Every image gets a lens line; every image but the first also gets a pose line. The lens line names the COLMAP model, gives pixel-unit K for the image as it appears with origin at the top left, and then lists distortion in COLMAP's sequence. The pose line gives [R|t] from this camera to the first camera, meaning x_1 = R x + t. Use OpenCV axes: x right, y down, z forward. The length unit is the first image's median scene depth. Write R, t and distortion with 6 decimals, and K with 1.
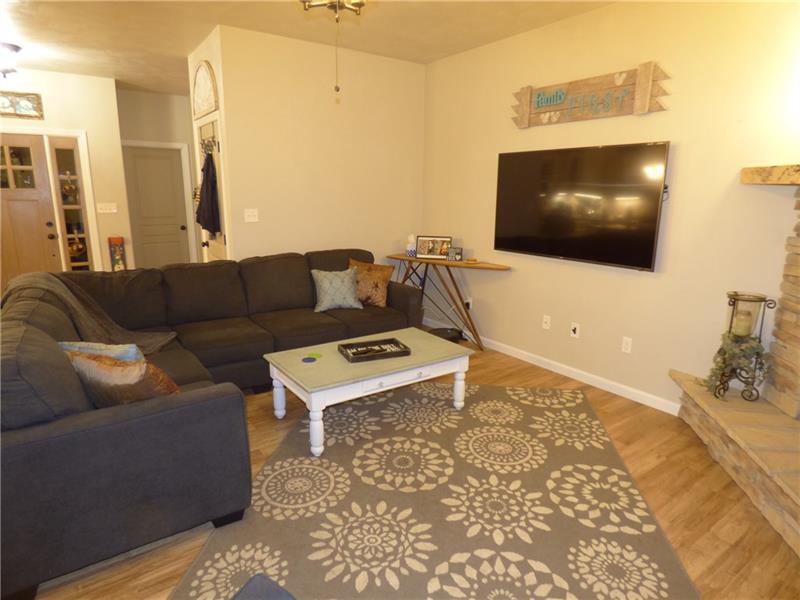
lens RADIAL K [[479.8, 0, 402.2], [0, 479.8, 297.2], [0, 0, 1]] dist [-0.012958, 0.000569]
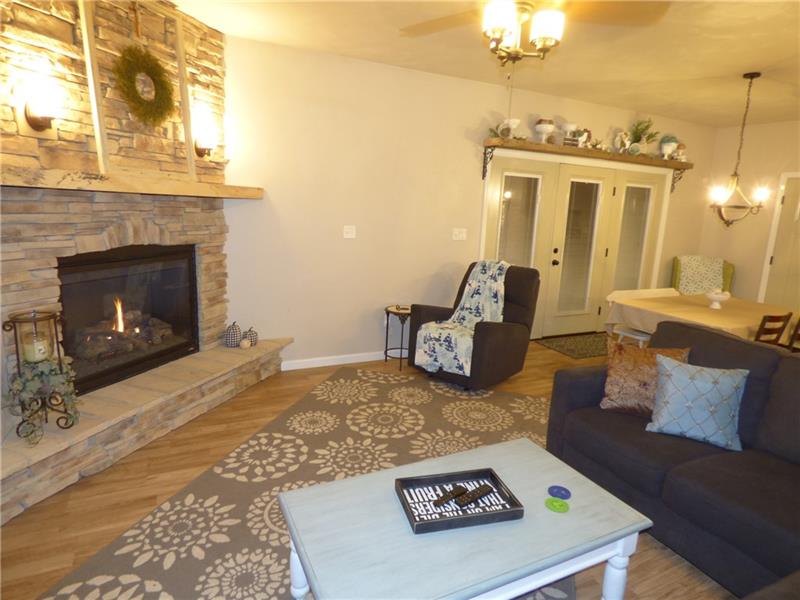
lens RADIAL K [[479.8, 0, 405.8], [0, 479.8, 304.1], [0, 0, 1]] dist [-0.012958, 0.000569]
pose [[-0.987244, -0.084323, 0.135052, -0.068426], [-0.022266, 0.913023, 0.407300, -0.413899], [-0.157651, 0.399097, -0.903254, 1.773722]]
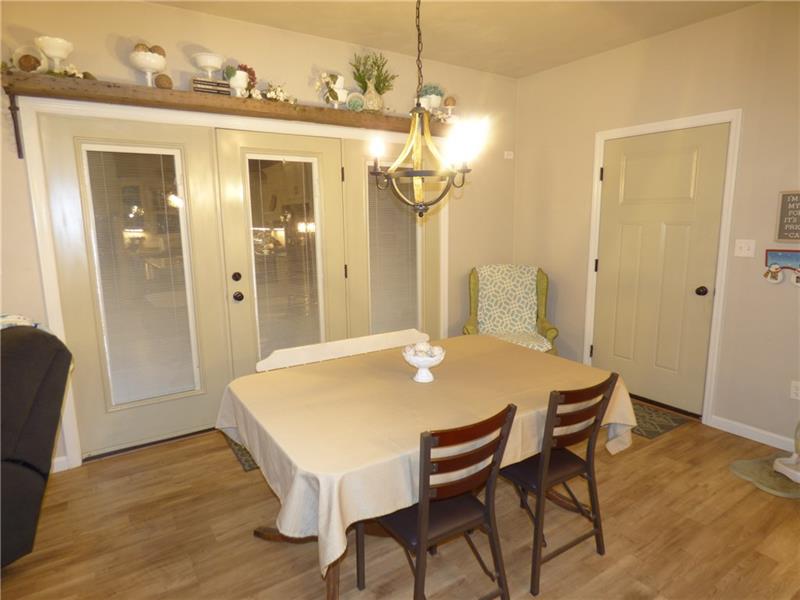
lens RADIAL K [[479.8, 0, 421.5], [0, 479.8, 300.0], [0, 0, 1]] dist [-0.012958, 0.000569]
pose [[-0.999969, -0.001419, 0.007702, -0.935572], [0.001609, 0.925240, 0.379378, -0.192689], [-0.007664, 0.379379, -0.925210, 0.808727]]
